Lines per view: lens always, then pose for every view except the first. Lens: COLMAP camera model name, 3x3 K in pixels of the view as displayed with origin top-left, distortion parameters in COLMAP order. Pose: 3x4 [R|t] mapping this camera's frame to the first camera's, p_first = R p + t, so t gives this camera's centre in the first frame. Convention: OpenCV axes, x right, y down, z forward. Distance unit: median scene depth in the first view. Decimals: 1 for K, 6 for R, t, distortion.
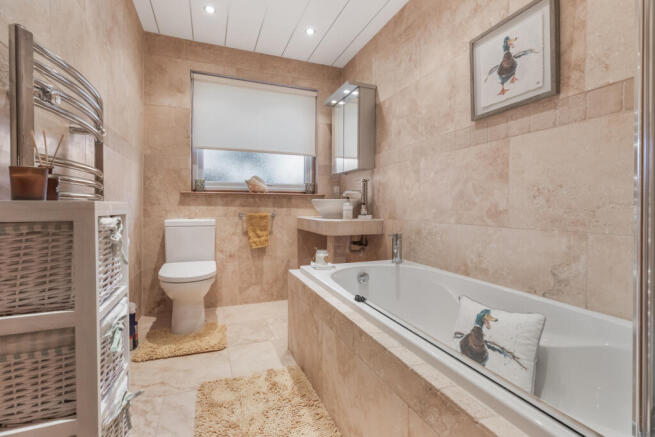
lens RADIAL K [[306.2, 0, 332.3], [0, 306.2, 216.1], [0, 0, 1]] dist [0.000649, -0.000121]
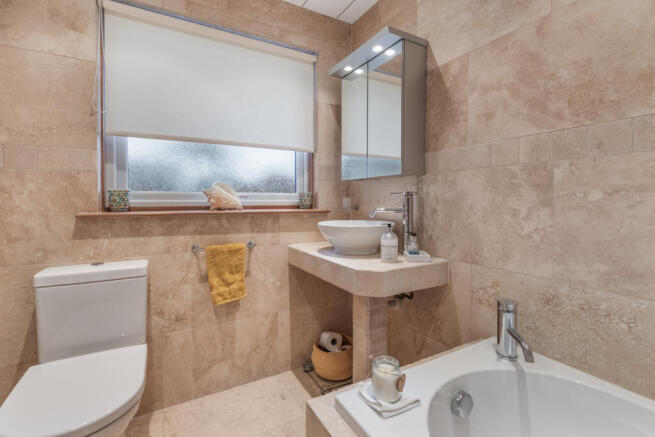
lens RADIAL K [[293.8, 0, 336.0], [0, 293.8, 205.1], [0, 0, 1]] dist [0.000791, -0.000090]
pose [[0.988006, -0.009380, 0.154133, -0.133638], [0.010895, 0.999900, -0.008986, -0.091898], [-0.154034, 0.010558, 0.988009, 0.448787]]
